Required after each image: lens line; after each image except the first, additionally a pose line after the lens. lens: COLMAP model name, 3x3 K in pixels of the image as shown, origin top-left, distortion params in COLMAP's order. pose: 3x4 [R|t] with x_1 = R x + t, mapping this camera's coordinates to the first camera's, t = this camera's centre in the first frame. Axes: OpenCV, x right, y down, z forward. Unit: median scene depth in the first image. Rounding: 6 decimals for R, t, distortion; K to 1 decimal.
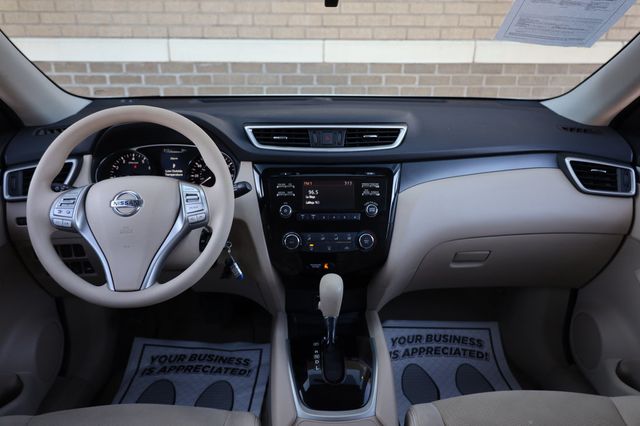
lens RADIAL K [[467.9, 0, 321.1], [0, 467.9, 210.8], [0, 0, 1]] dist [0.001127, -0.006161]
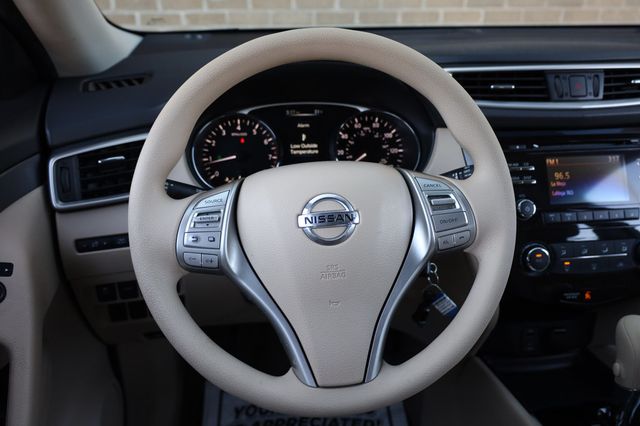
lens RADIAL K [[500.1, 0, 320.2], [0, 500.1, 209.9], [0, 0, 1]] dist [-0.012952, 0.001482]
pose [[0.997493, -0.037085, 0.060277, -0.339007], [0.032450, 0.996570, 0.076131, -0.050397], [-0.062893, -0.073984, 0.995274, 0.334409]]
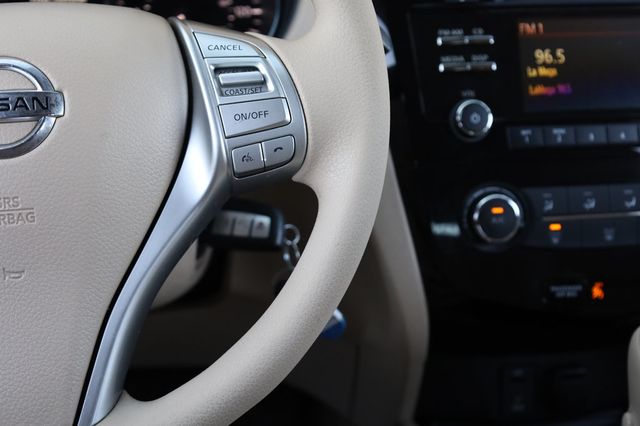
lens RADIAL K [[1024.9, 0, 321.1], [0, 1024.9, 211.9], [0, 0, 1]] dist [-0.038201, 0.000000]
pose [[0.992513, -0.036490, 0.116564, -0.227821], [0.025299, 0.995052, 0.096080, -0.005554], [-0.119493, -0.092411, 0.988525, 0.306208]]
